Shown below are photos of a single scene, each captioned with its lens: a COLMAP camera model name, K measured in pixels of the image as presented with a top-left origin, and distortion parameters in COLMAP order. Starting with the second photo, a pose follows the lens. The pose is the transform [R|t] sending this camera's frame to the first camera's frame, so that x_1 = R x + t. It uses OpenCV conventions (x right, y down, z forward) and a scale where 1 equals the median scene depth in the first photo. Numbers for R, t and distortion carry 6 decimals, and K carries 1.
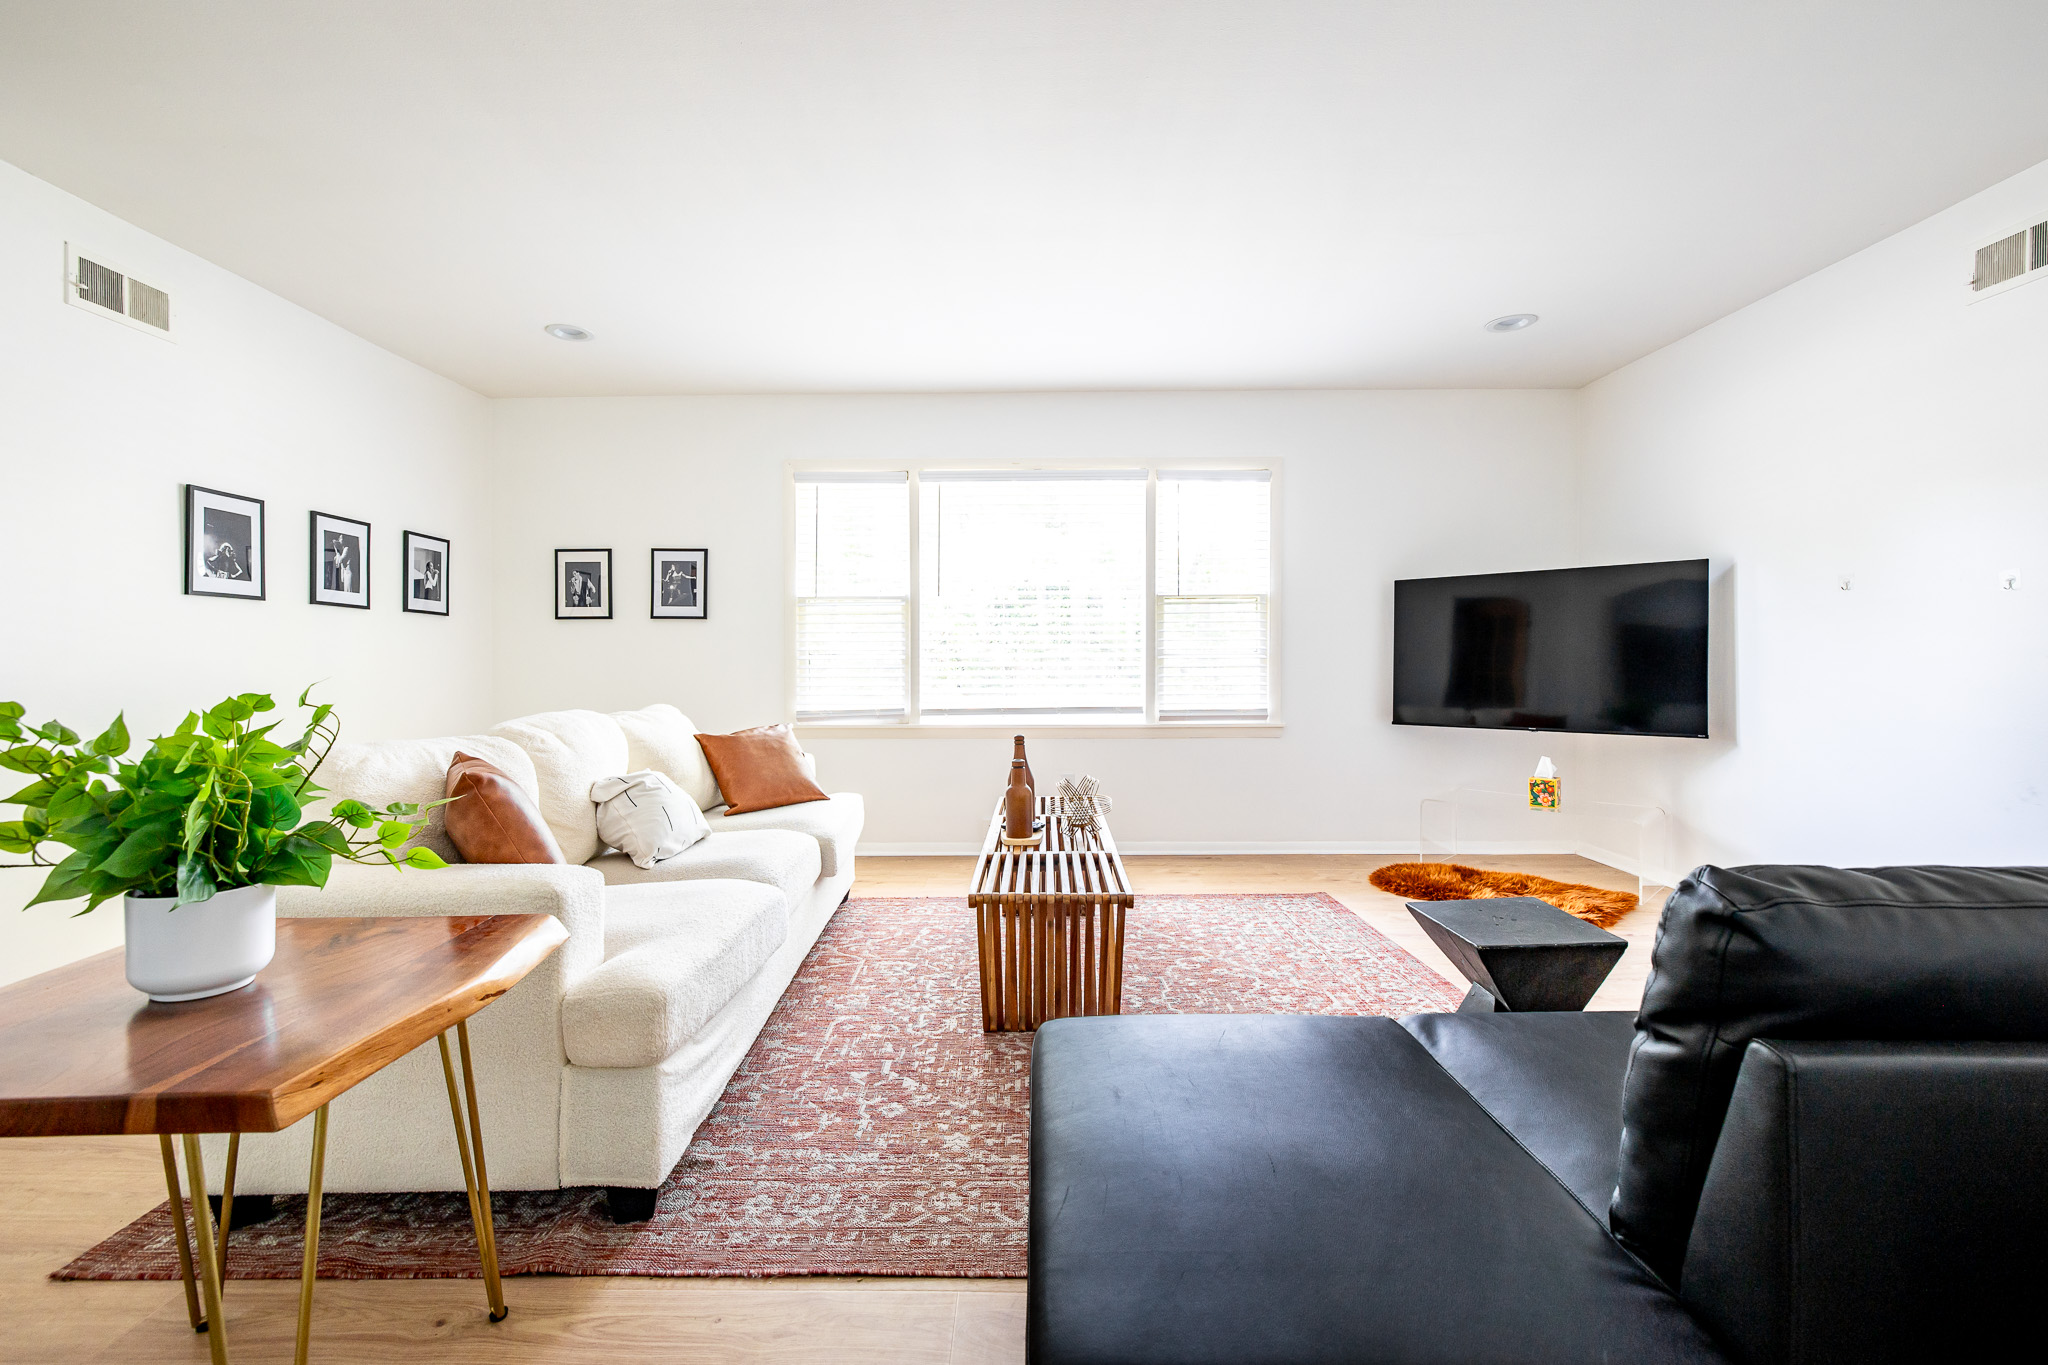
lens RADIAL K [[885.8, 0, 1024.5], [0, 885.8, 672.8], [0, 0, 1]] dist [-0.022134, 0.006330]
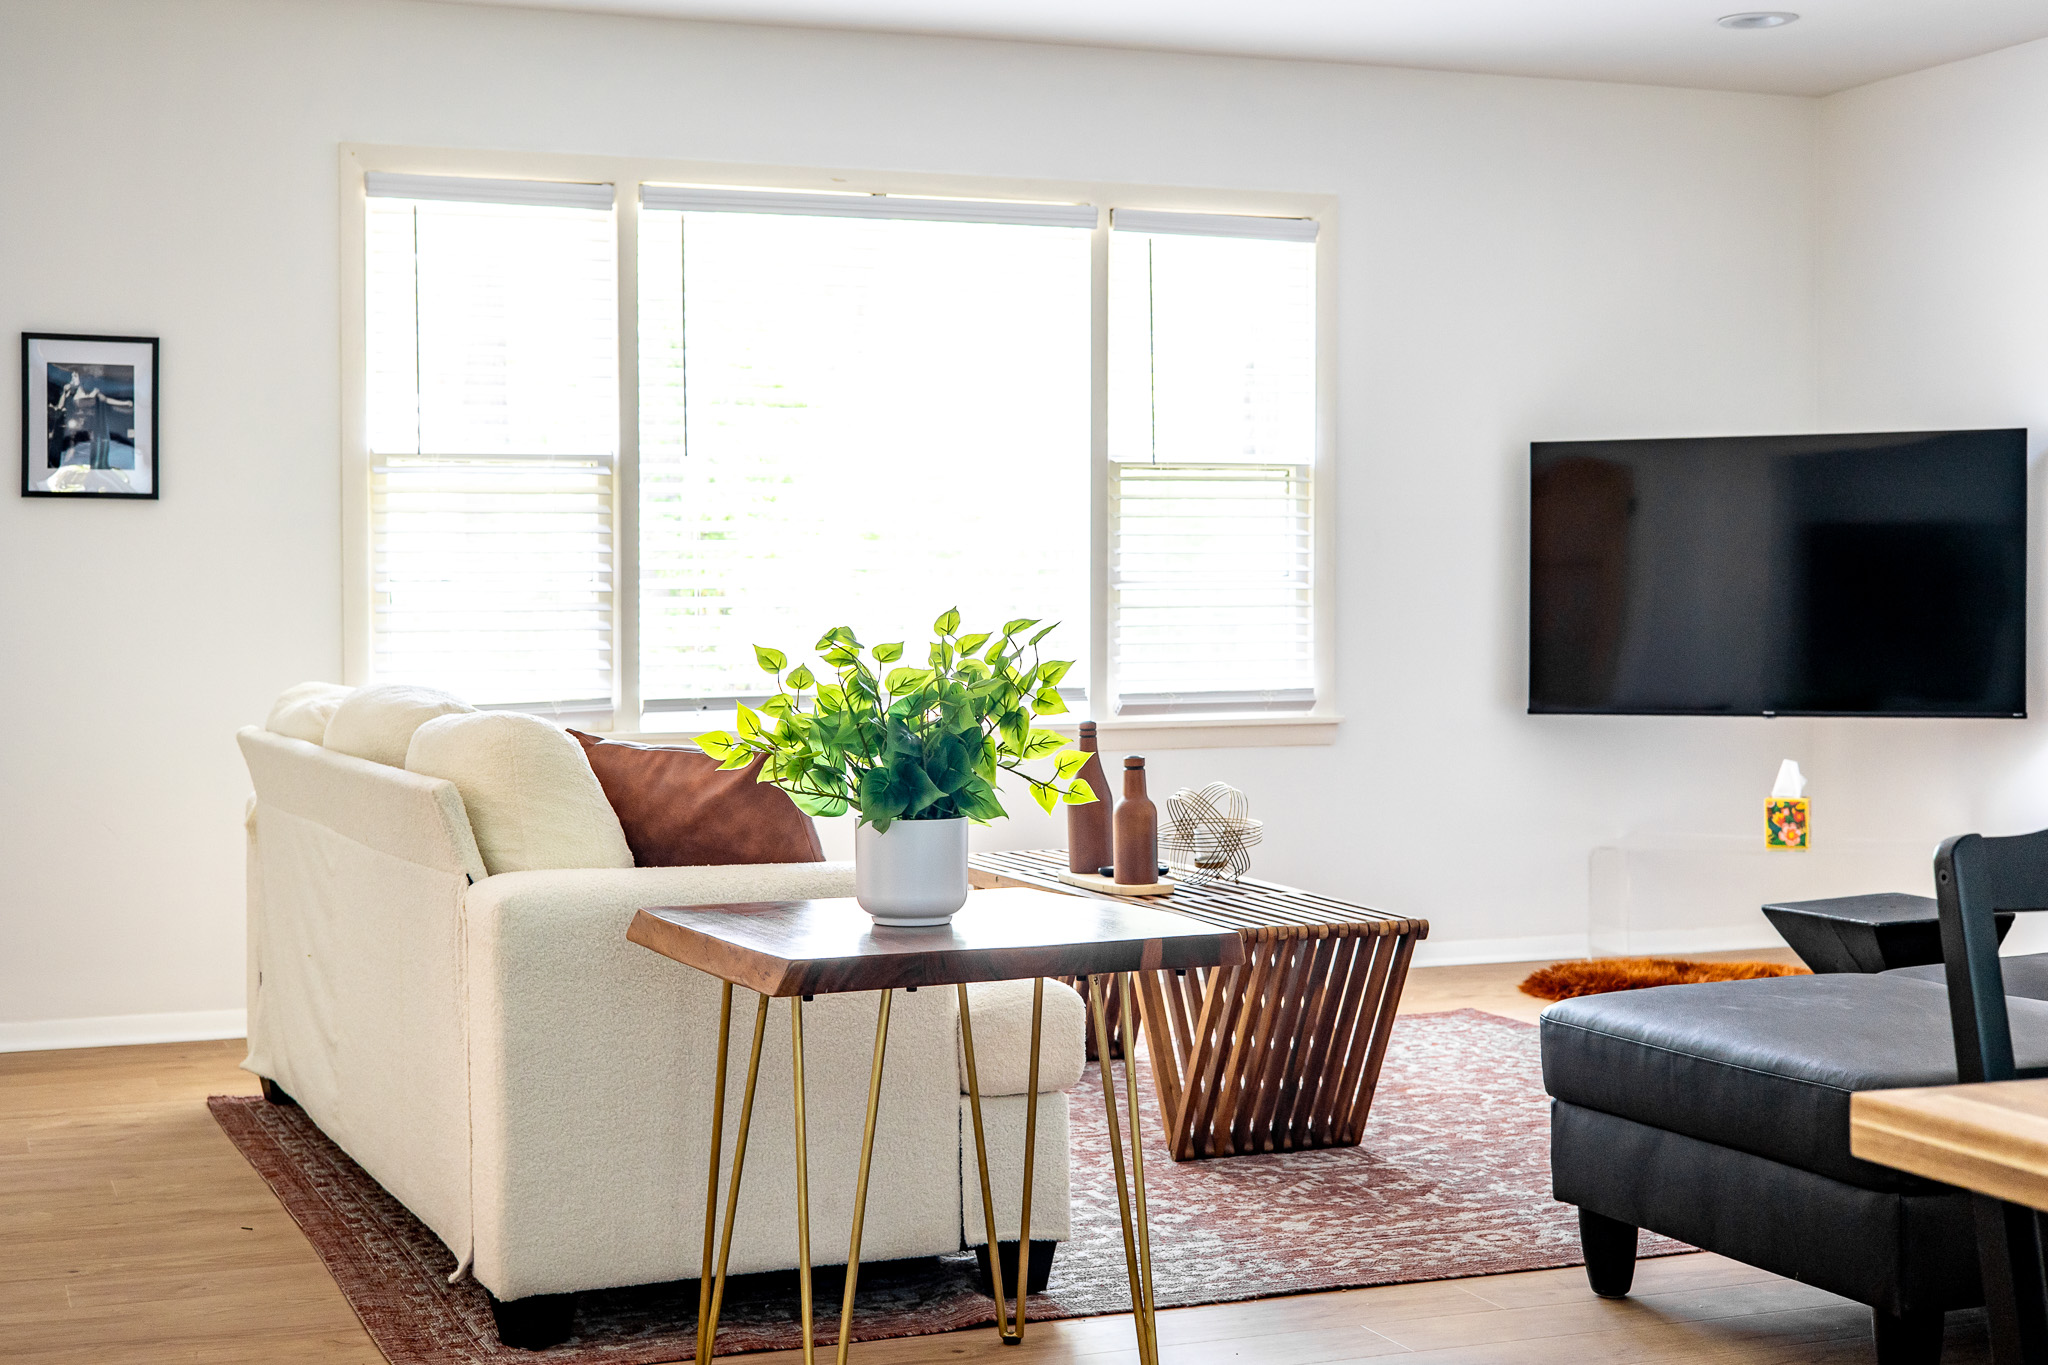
lens RADIAL K [[2959.4, 0, 1024.0], [0, 2959.4, 682.5], [0, 0, 1]] dist [-0.040020, -0.025562]
pose [[0.920964, -0.011697, 0.389473, -0.539531], [0.010259, 0.999931, 0.005772, 0.025382], [-0.389513, -0.001320, 0.921020, -0.504109]]
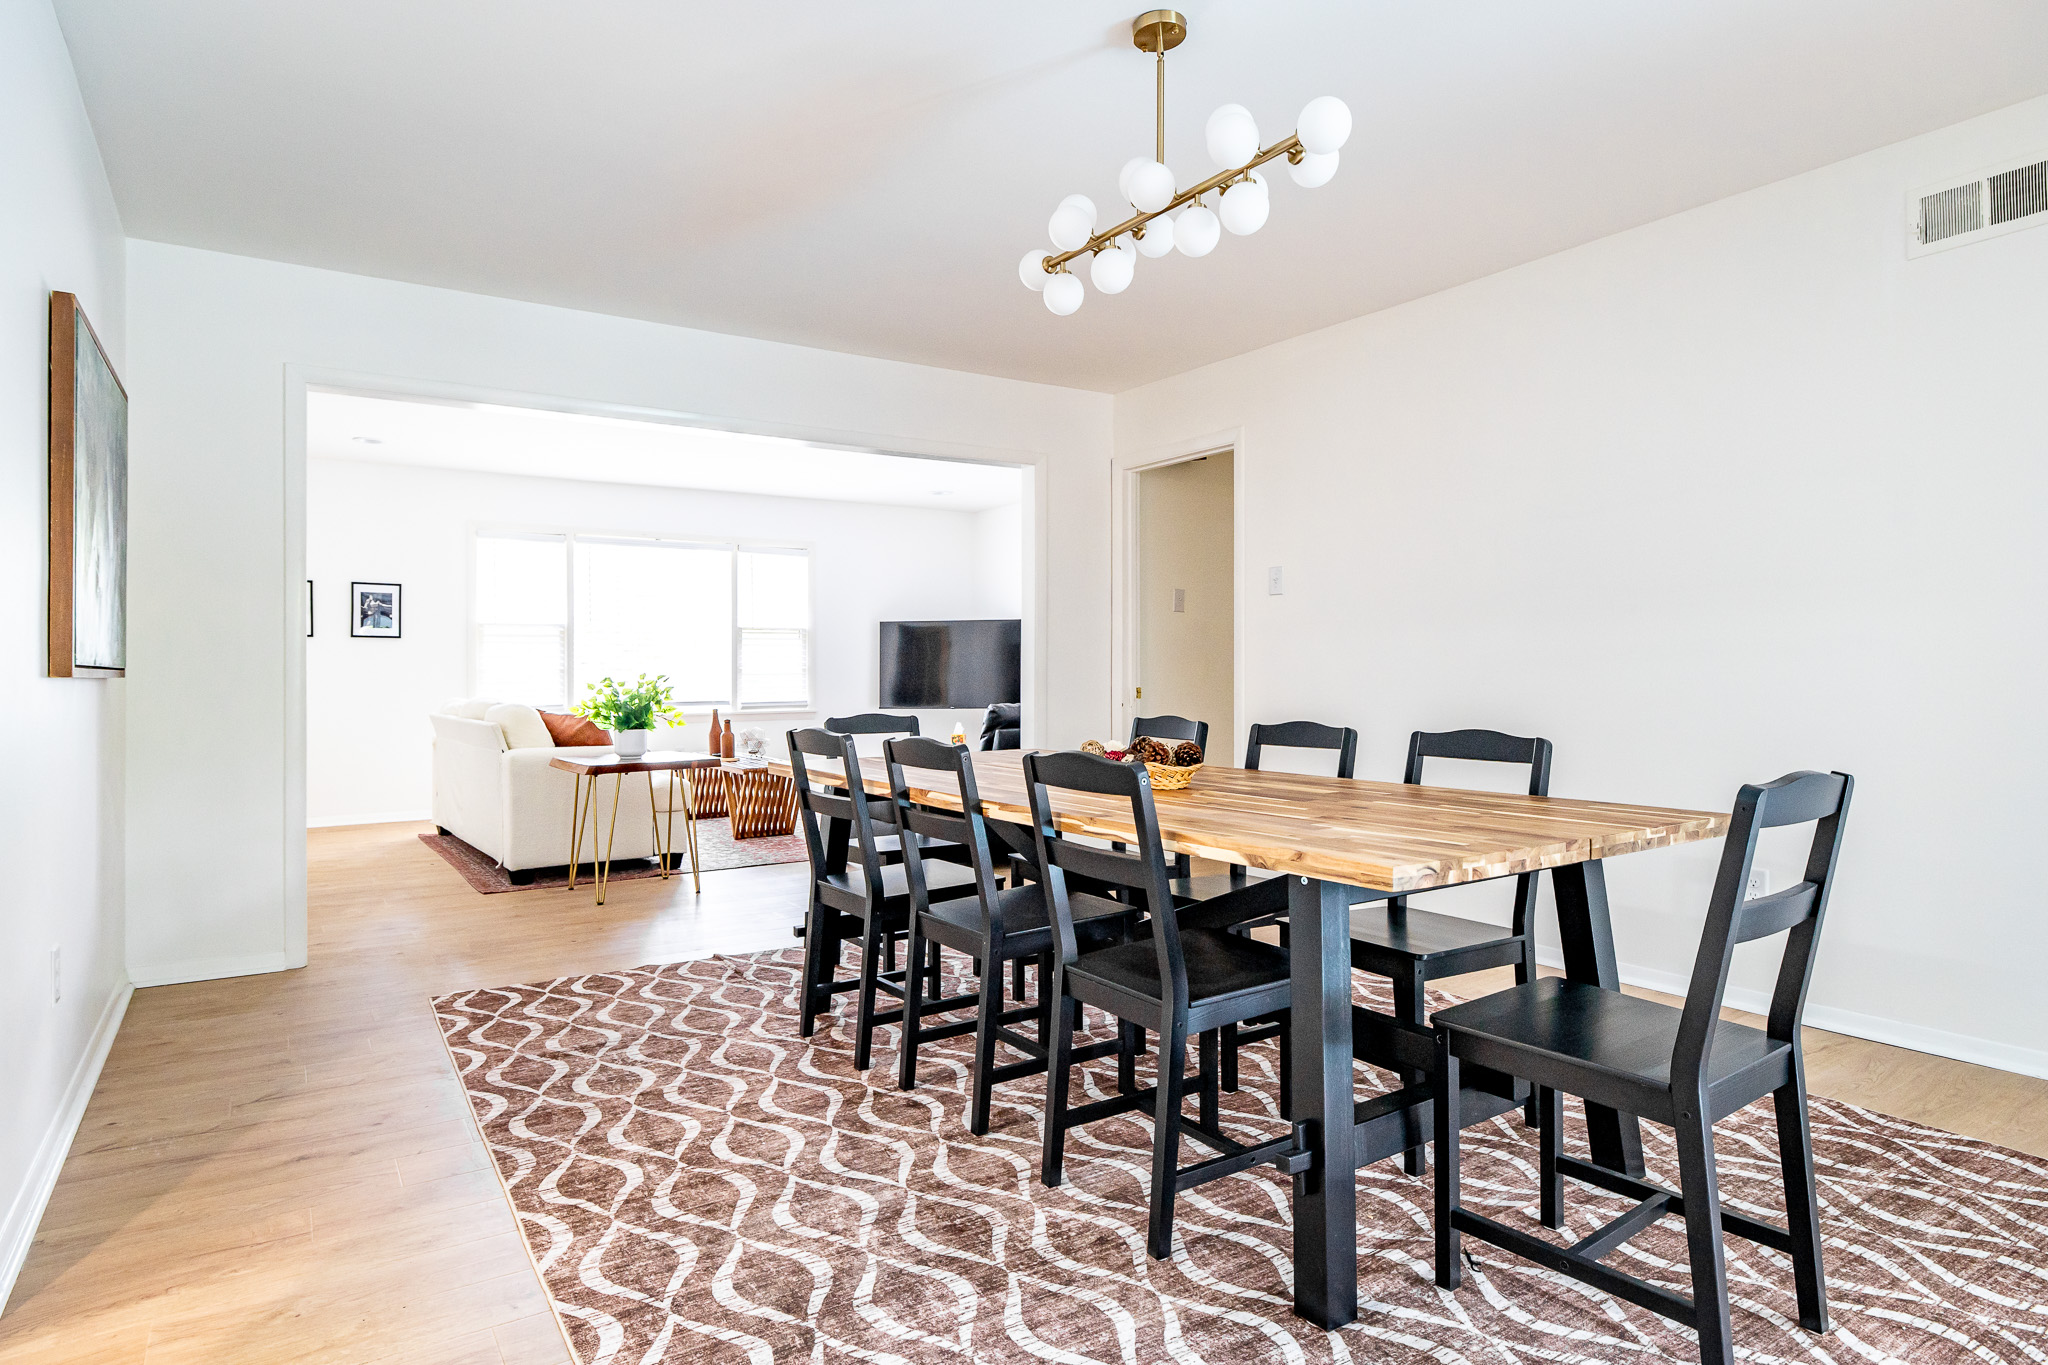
lens RADIAL K [[1173.0, 0, 1024.0], [0, 1173.0, 682.5], [0, 0, 1]] dist [-0.001073, -0.000157]
pose [[0.820607, -0.004838, 0.571473, -0.598823], [0.016126, 0.999762, -0.014693, 0.043136], [-0.571266, 0.021273, 0.820489, -0.928645]]
